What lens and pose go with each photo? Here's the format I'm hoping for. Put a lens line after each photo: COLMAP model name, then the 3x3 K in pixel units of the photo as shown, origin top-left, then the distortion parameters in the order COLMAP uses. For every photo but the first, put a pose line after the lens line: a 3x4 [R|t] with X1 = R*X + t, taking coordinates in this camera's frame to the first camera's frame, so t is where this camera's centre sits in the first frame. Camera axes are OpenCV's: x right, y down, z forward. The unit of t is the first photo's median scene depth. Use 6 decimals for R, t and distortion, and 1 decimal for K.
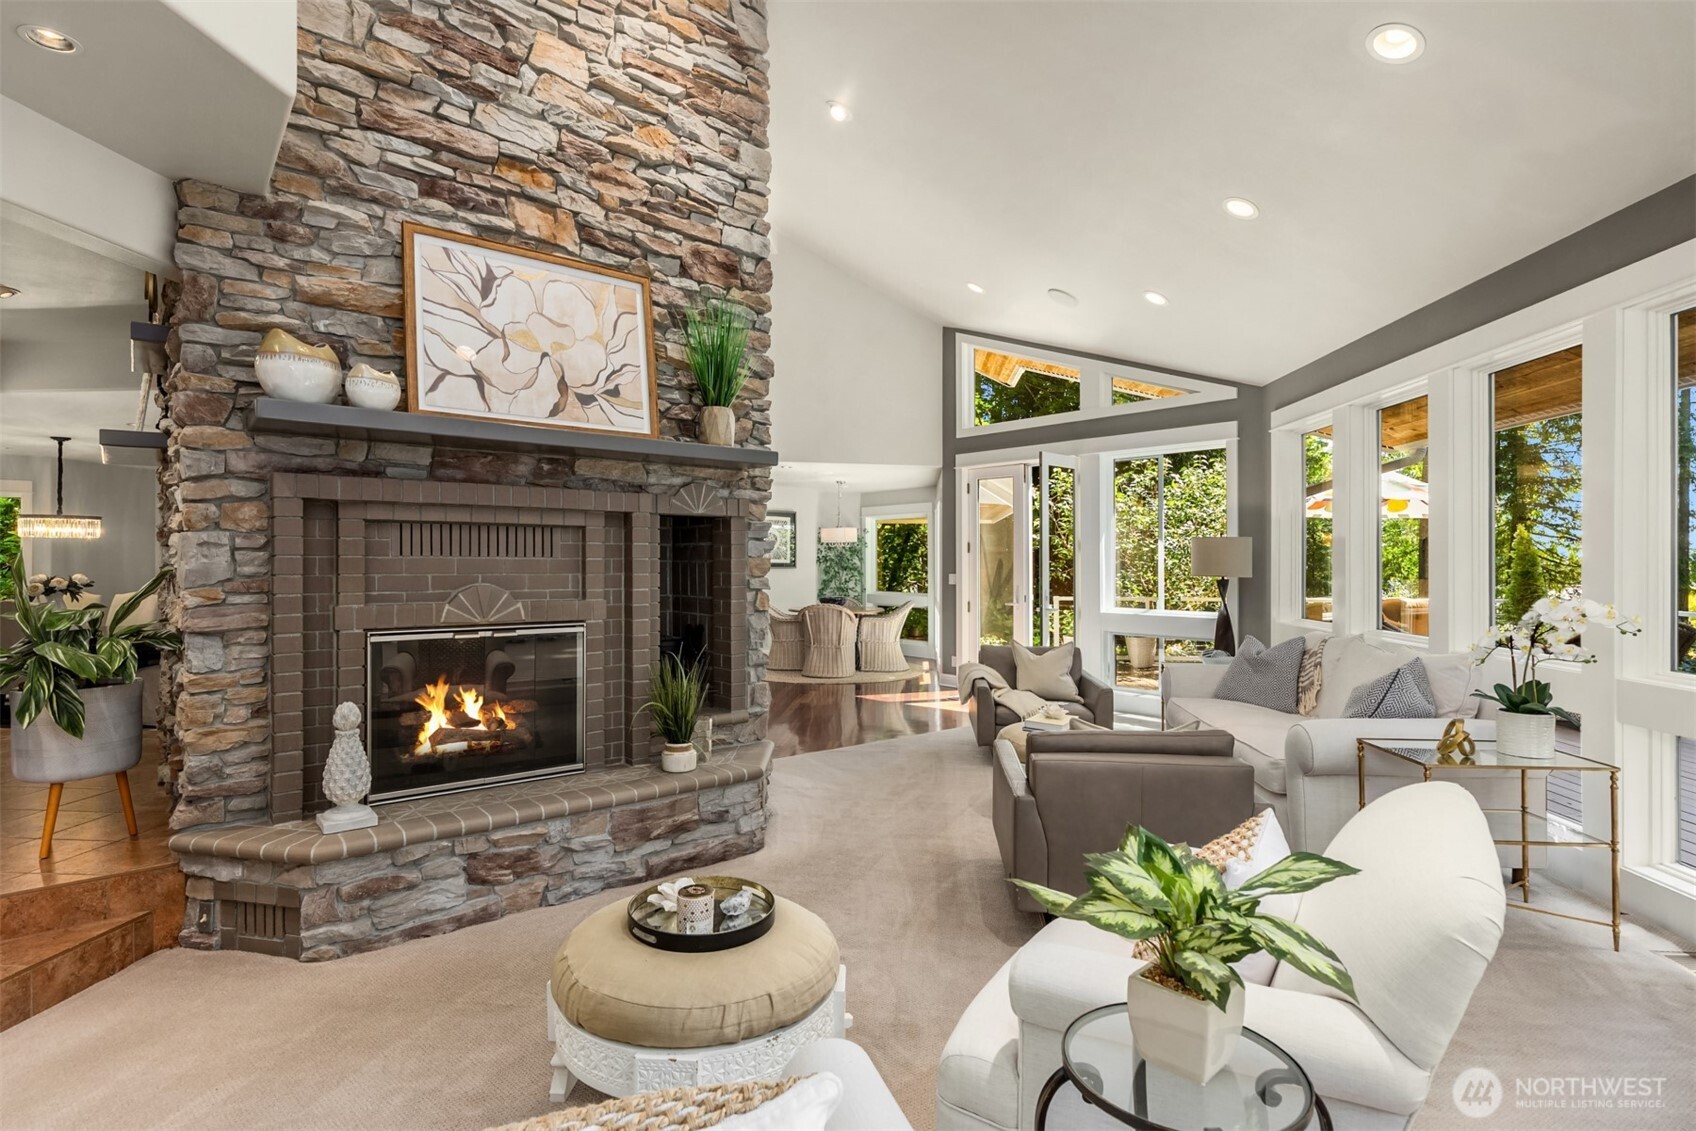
lens RADIAL K [[855.9, 0, 841.4], [0, 855.9, 562.3], [0, 0, 1]] dist [-0.000052, -0.000147]
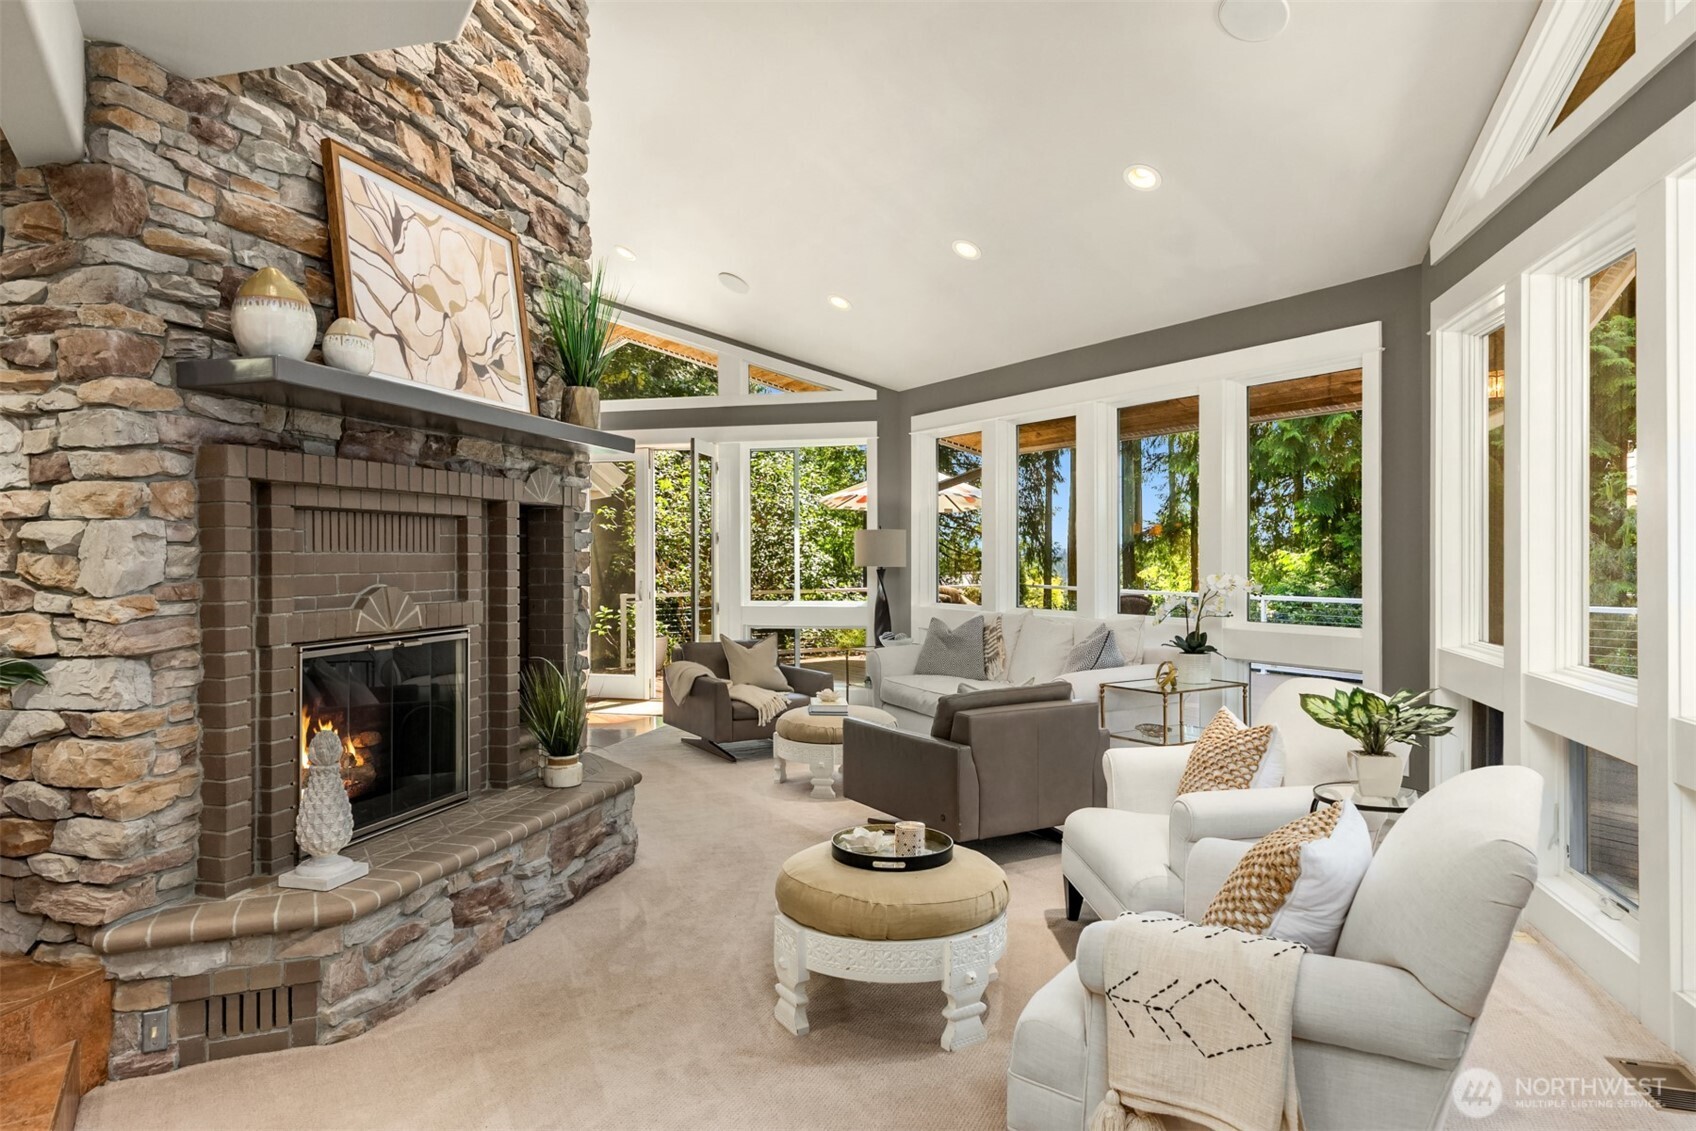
lens RADIAL K [[1051.8, 0, 848.0], [0, 1051.8, 565.5], [0, 0, 1]] dist [-0.002467, 0.000444]
pose [[0.811703, -0.015437, 0.583866, -0.661738], [0.011079, 0.999878, 0.011033, 0.000361], [-0.583965, -0.002487, 0.811775, -0.091844]]
